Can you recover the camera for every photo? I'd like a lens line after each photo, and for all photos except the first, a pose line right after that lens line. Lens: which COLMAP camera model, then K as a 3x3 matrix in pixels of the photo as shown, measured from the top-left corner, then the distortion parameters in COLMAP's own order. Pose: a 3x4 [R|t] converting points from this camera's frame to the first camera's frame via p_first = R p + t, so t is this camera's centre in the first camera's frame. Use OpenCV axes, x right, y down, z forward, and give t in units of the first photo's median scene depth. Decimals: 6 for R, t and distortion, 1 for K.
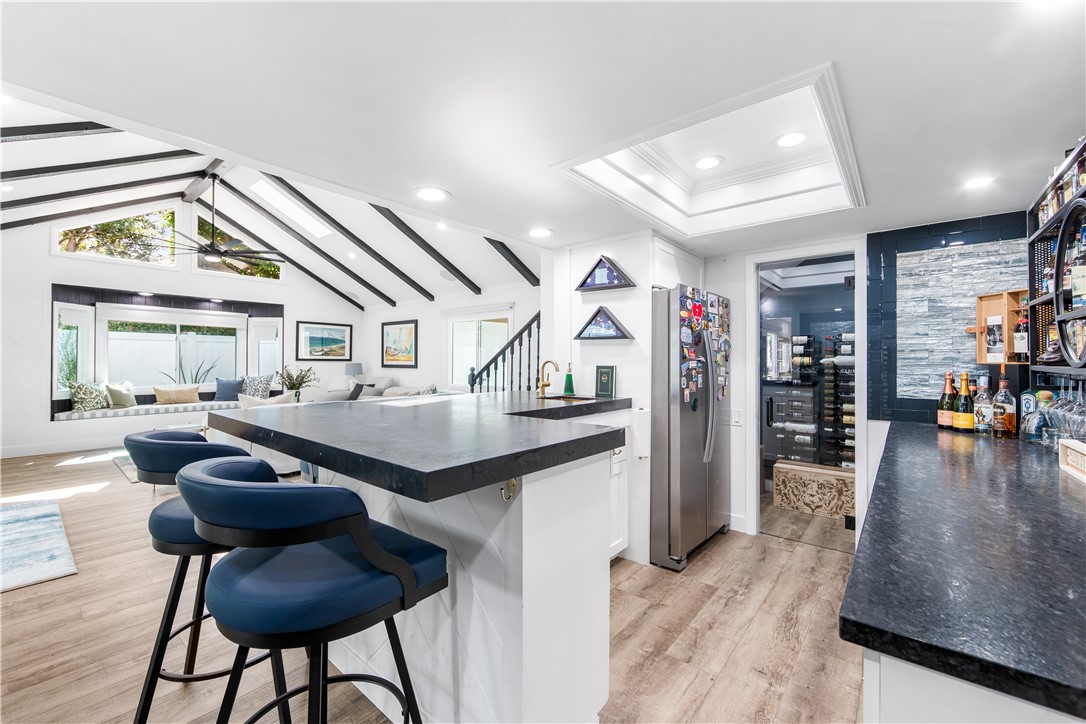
lens RADIAL K [[433.4, 0, 540.6], [0, 433.4, 365.7], [0, 0, 1]] dist [-0.000342, -0.001316]
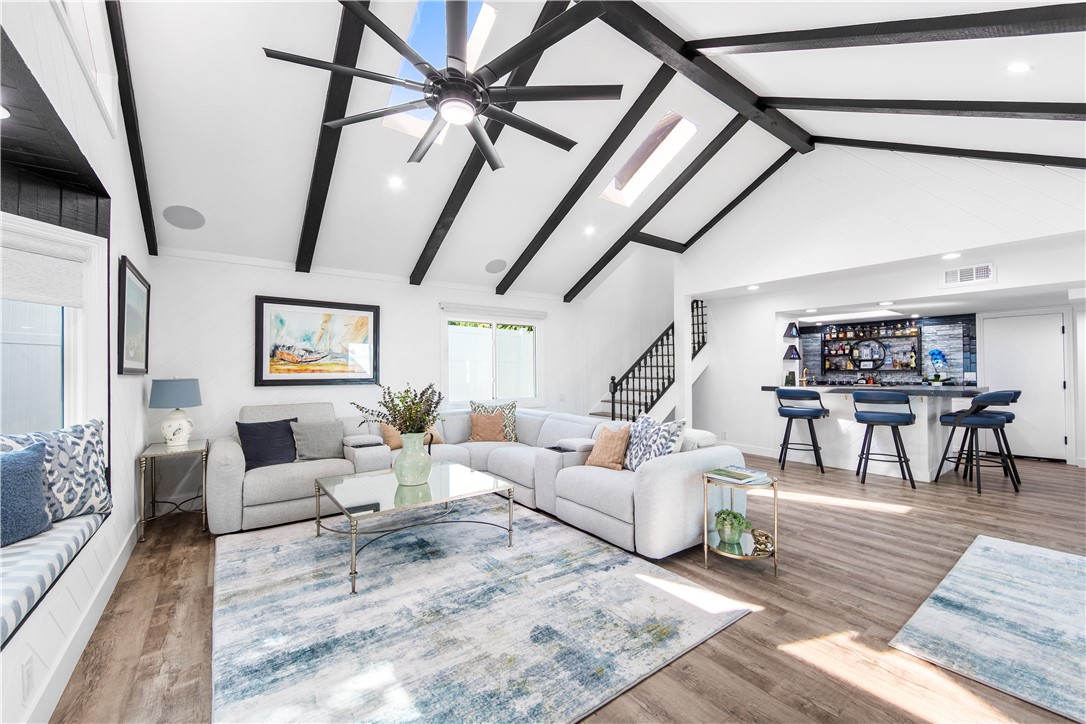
lens RADIAL K [[433.4, 0, 544.9], [0, 433.4, 363.5], [0, 0, 1]] dist [-0.000342, -0.001316]
pose [[0.229465, 0.011726, 0.973246, -1.139629], [0.016754, 0.999732, -0.015995, -0.012767], [-0.973173, 0.019976, 0.229207, 0.846929]]
